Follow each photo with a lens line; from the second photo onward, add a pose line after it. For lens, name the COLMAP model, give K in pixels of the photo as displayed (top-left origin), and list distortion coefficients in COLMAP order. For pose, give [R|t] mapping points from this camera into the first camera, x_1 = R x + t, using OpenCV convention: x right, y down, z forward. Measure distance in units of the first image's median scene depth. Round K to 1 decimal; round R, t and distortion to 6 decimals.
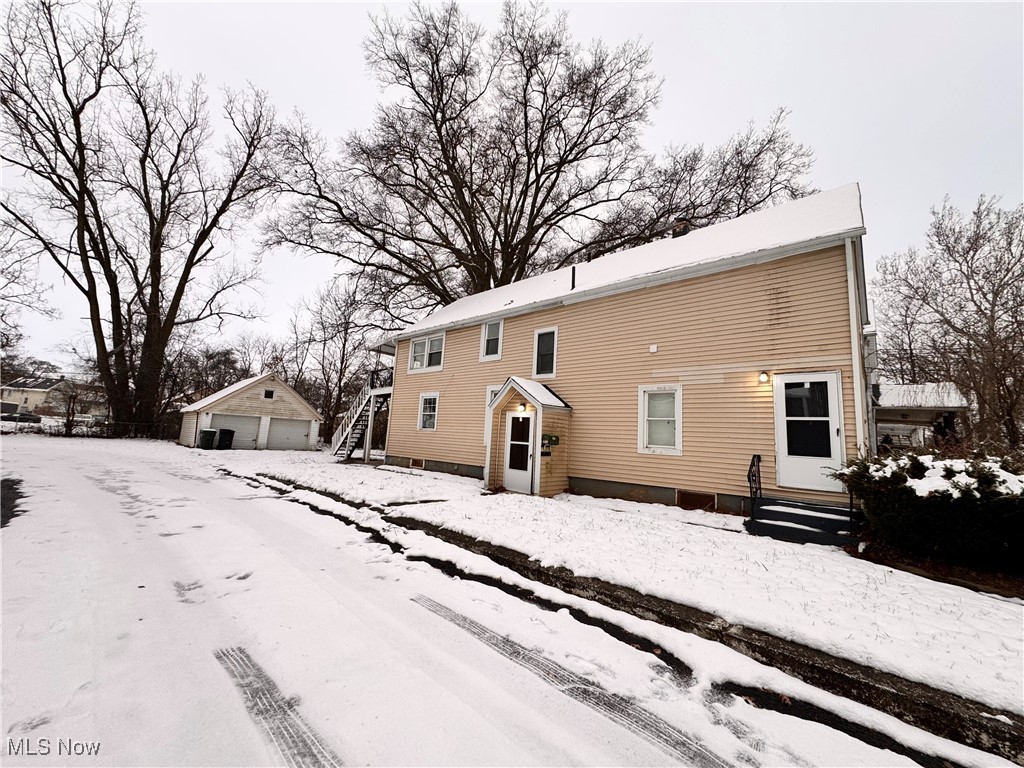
lens RADIAL K [[408.6, 0, 512.6], [0, 408.6, 383.8], [0, 0, 1]] dist [-0.003100, 0.000500]
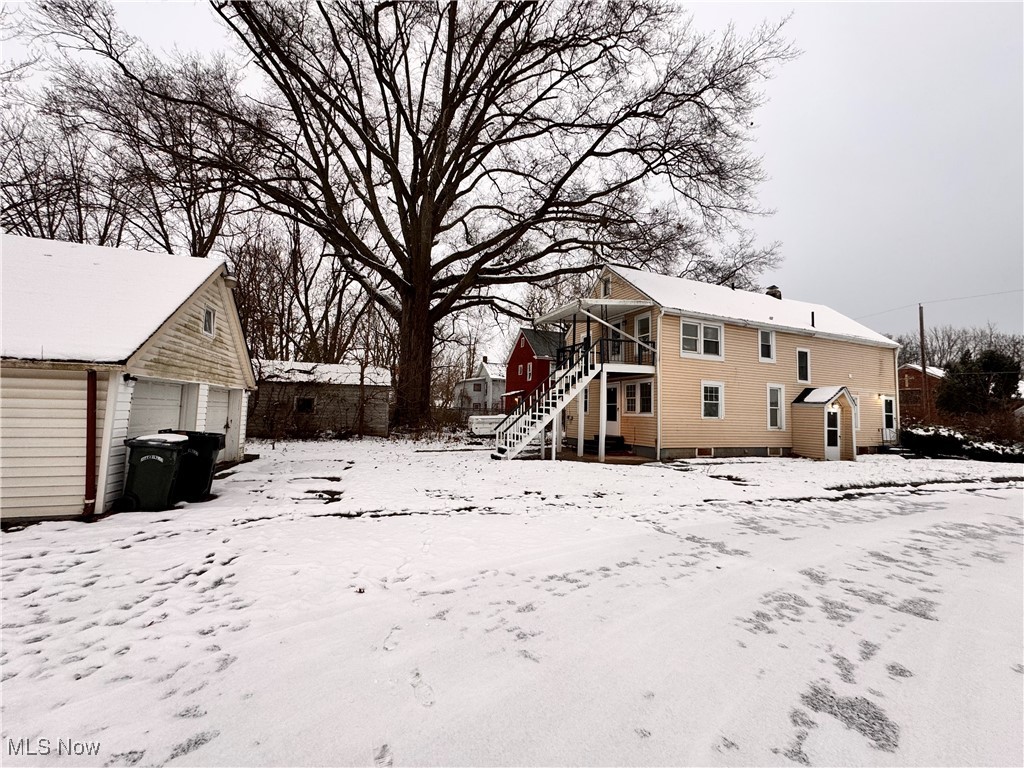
lens RADIAL K [[408.6, 0, 512.2], [0, 408.6, 381.6], [0, 0, 1]] dist [-0.003100, 0.000500]
pose [[0.429055, 0.018219, 0.903094, -1.895817], [-0.134083, 0.990005, 0.043730, 0.063597], [-0.893271, -0.139852, 0.427210, 1.453399]]
